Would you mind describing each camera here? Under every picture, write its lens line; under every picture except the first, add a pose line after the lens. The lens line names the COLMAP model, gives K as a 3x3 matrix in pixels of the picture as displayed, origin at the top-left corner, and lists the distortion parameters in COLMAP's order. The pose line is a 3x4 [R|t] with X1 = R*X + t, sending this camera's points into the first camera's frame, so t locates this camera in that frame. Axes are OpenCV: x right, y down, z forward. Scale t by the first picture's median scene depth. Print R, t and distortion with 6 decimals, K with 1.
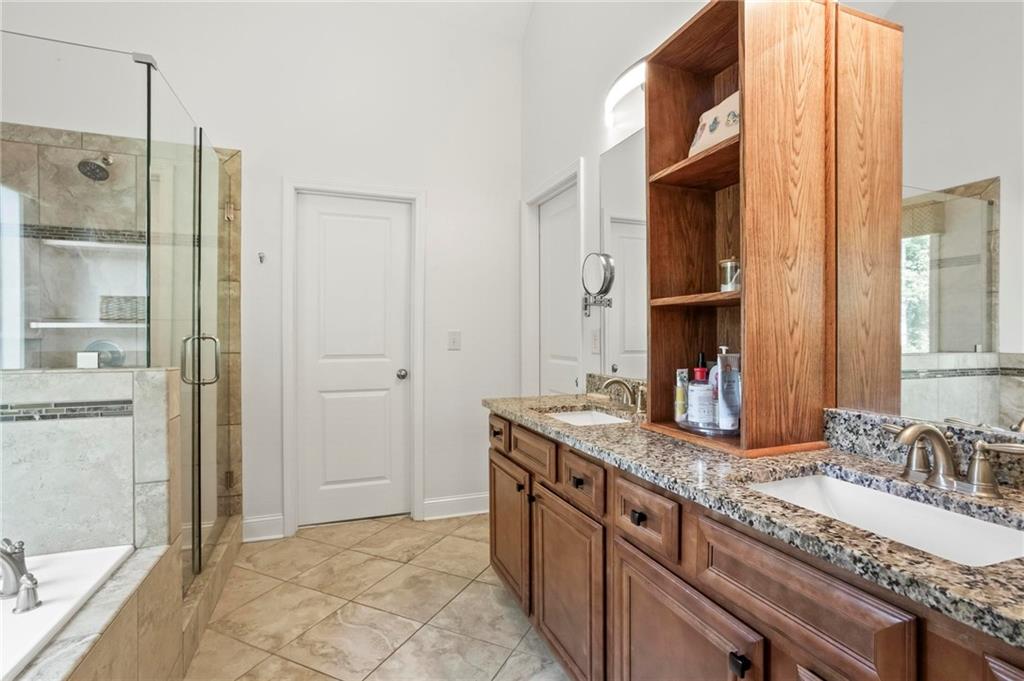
lens RADIAL K [[499.6, 0, 513.7], [0, 499.6, 337.3], [0, 0, 1]] dist [-0.051580, 0.036311]
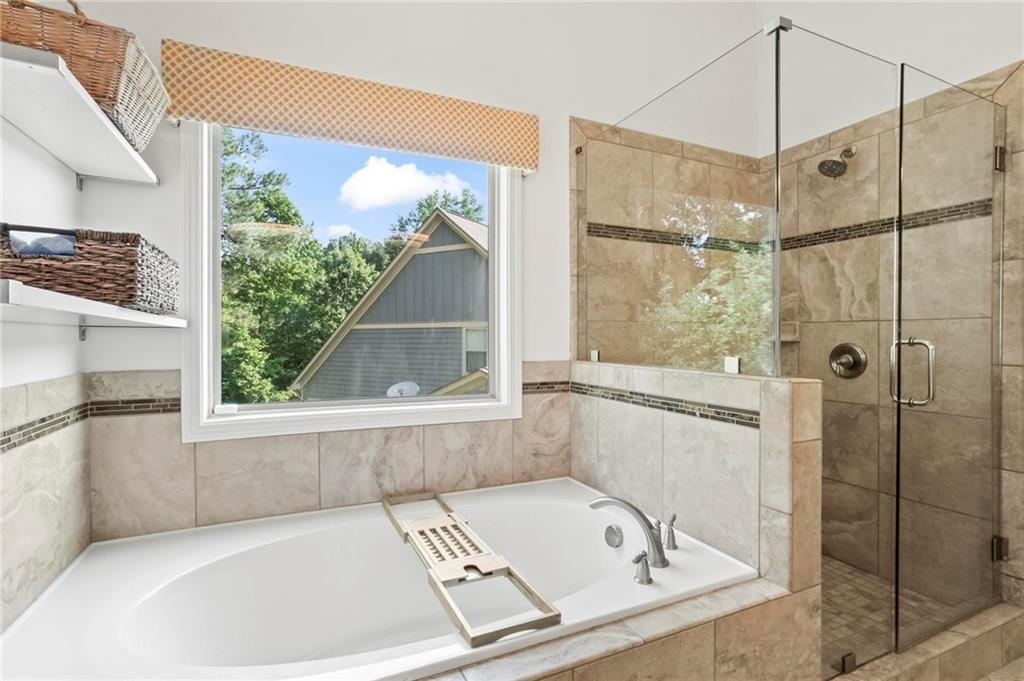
lens RADIAL K [[499.6, 0, 513.7], [0, 499.6, 337.3], [0, 0, 1]] dist [-0.051580, 0.036311]
pose [[0.084044, 0.003660, -0.996455, 0.090667], [-0.005059, 0.999982, 0.003246, -0.009993], [0.996449, 0.004769, 0.084061, 0.468915]]
